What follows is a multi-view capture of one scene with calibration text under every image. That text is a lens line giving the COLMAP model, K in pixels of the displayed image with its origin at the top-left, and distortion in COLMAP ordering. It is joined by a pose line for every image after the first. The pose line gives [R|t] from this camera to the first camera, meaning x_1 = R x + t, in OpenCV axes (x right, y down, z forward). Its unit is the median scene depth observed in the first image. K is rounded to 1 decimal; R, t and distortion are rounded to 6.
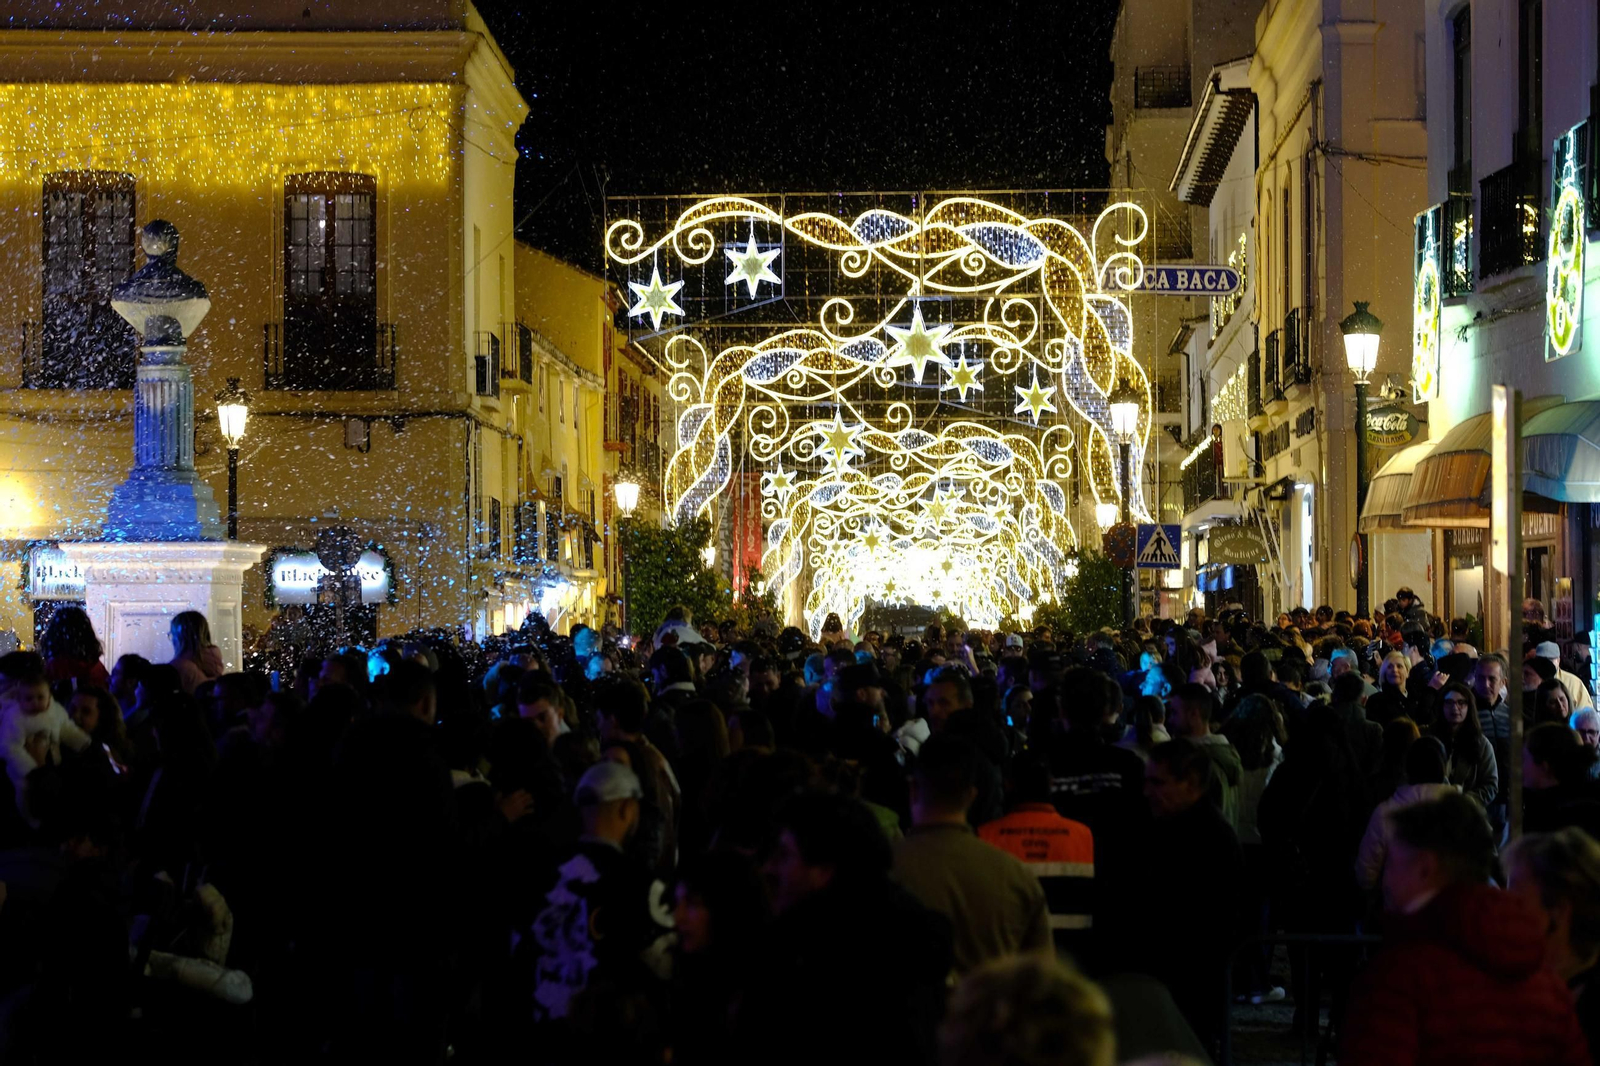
lens RADIAL K [[3841.3, 0, 790.4], [0, 3841.3, 531.5], [0, 0, 1]] dist [0.008038, 0.000000]
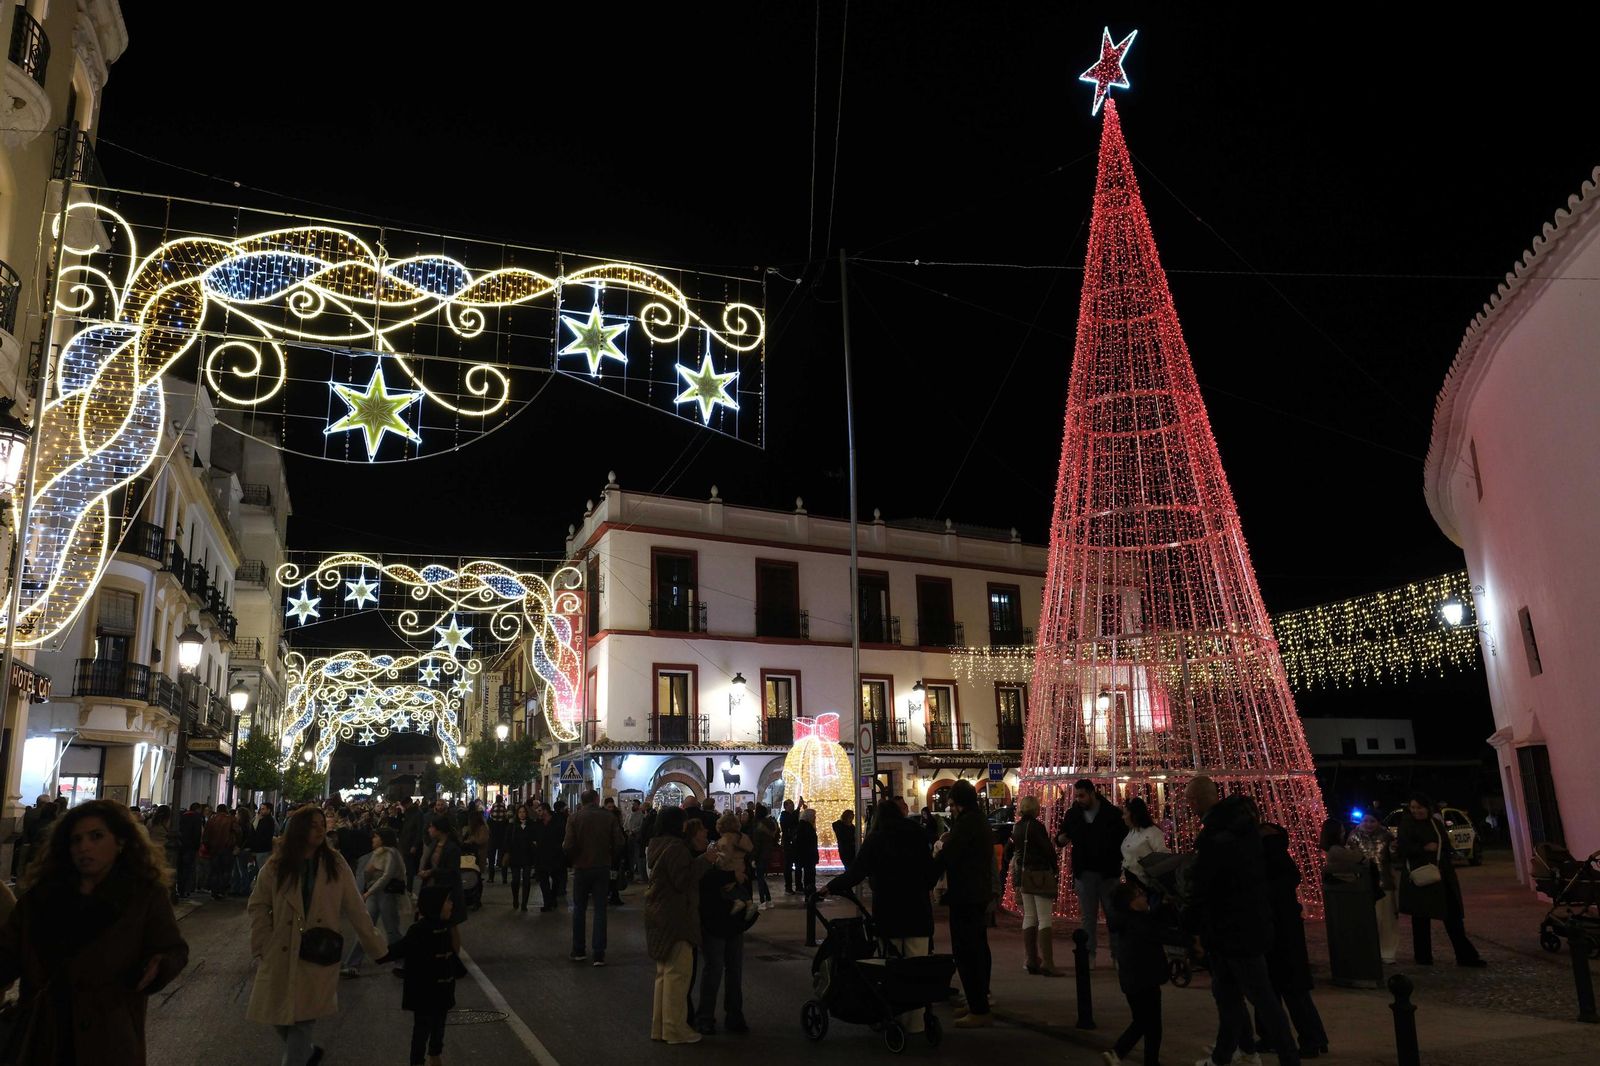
lens RADIAL K [[1234.6, 0, 802.7], [0, 1234.6, 532.7], [0, 0, 1]] dist [-0.015670, -0.013272]
pose [[0.949964, 0.064300, 0.305671, 0.008593], [-0.005301, 0.981761, -0.190046, 0.013414], [-0.312316, 0.178916, 0.932978, 0.387626]]
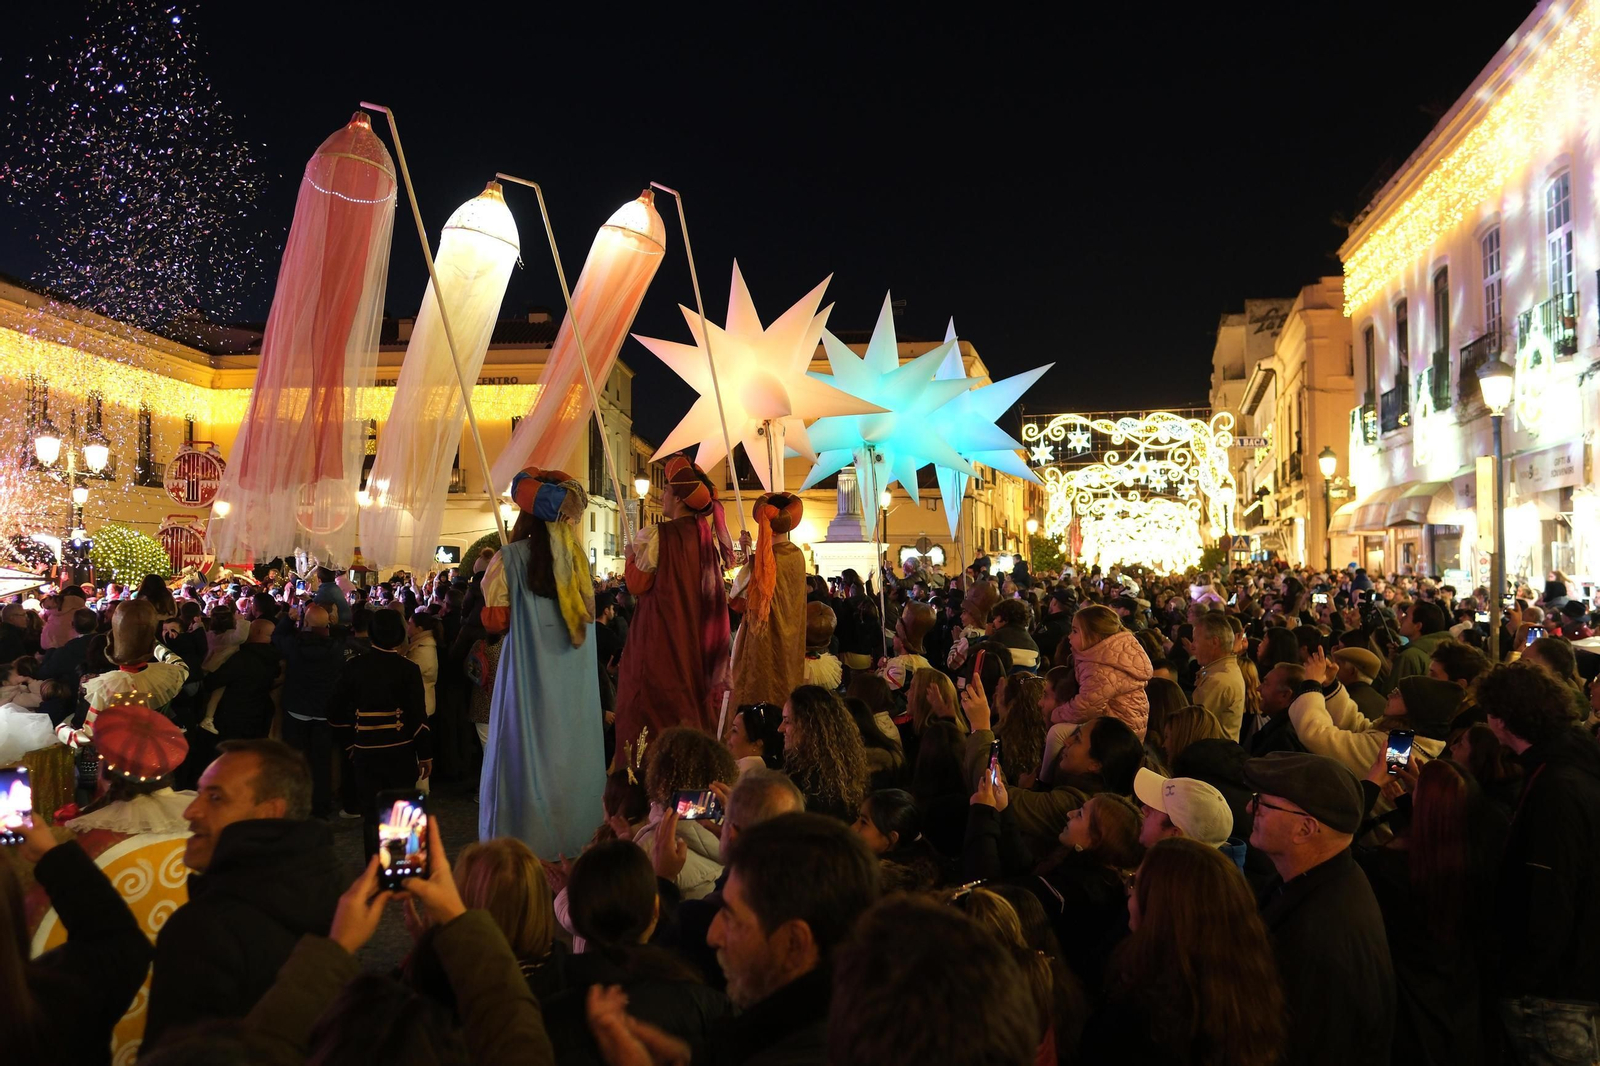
lens RADIAL K [[1164.6, 0, 793.3], [0, 1164.6, 531.4], [0, 0, 1]] dist [-0.040912, -0.004110]
pose [[0.969789, -0.007730, -0.243823, -0.005900], [0.005402, 0.999933, -0.010216, 0.001744], [0.243885, 0.008590, 0.969766, 0.164774]]
